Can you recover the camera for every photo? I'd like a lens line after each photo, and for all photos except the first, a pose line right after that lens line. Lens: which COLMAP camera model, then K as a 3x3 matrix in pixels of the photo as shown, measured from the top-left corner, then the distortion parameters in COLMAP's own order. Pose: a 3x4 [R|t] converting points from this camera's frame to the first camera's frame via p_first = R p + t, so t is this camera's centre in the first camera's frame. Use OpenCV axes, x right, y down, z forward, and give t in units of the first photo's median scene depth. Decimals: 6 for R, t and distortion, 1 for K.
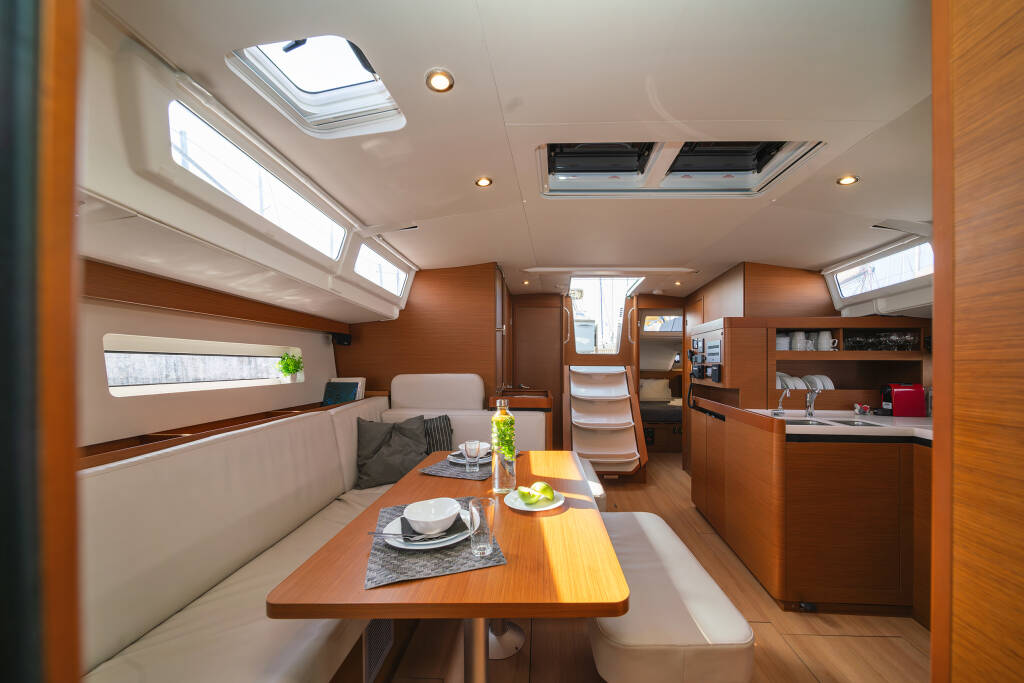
lens RADIAL K [[388.5, 0, 526.6], [0, 388.5, 362.7], [0, 0, 1]] dist [0.000124, -0.000053]
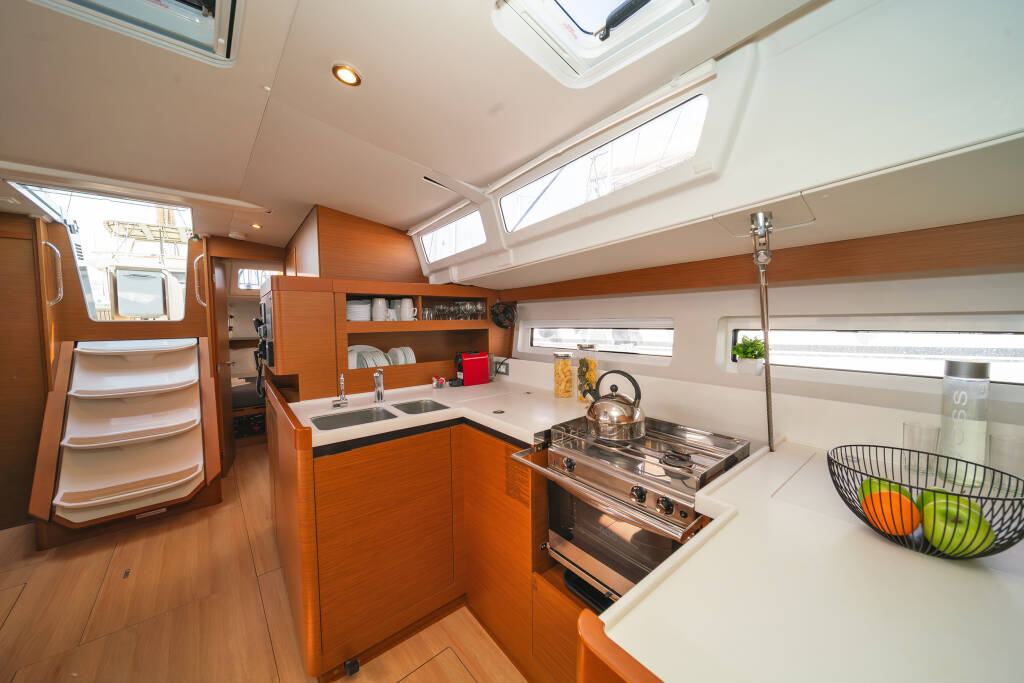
lens RADIAL K [[372.6, 0, 512.0], [0, 372.6, 341.5], [0, 0, 1]] dist [0.001619, 0.000003]
pose [[0.731370, -0.052967, 0.679921, 0.351338], [0.013720, 0.997920, 0.062982, -0.032403], [-0.681843, -0.036735, 0.730575, 0.199256]]
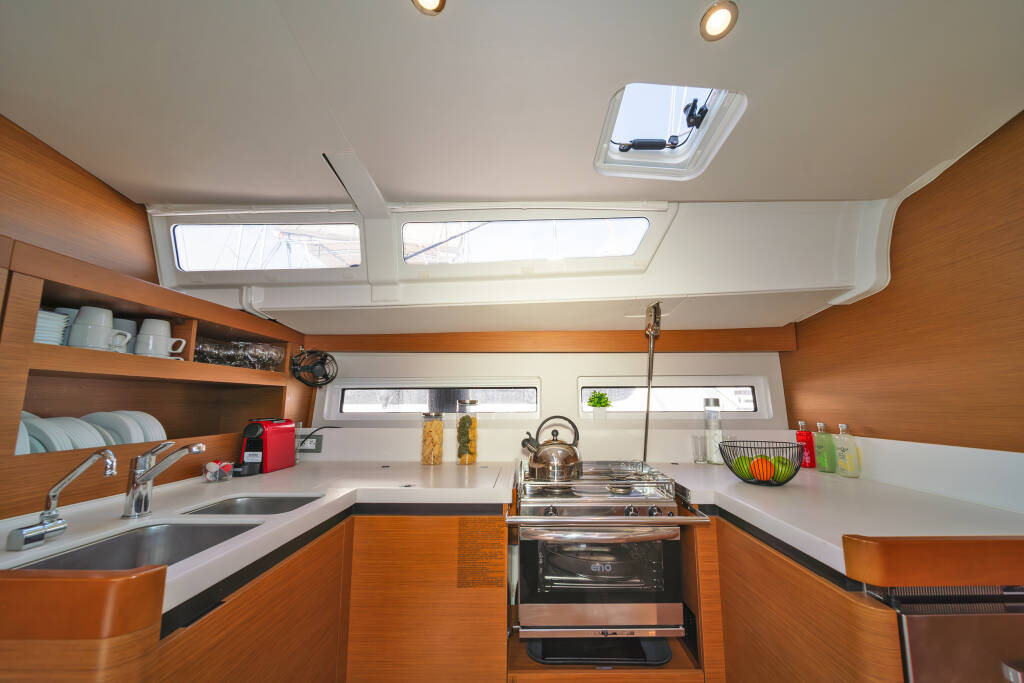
lens RADIAL K [[376.7, 0, 563.4], [0, 376.7, 347.6], [0, 0, 1]] dist [-0.001480, -0.000072]
pose [[-0.124944, 0.136880, 0.982676, 0.240237], [0.003109, 0.990487, -0.137573, 0.020412], [-0.992159, -0.014134, -0.124181, 0.545110]]
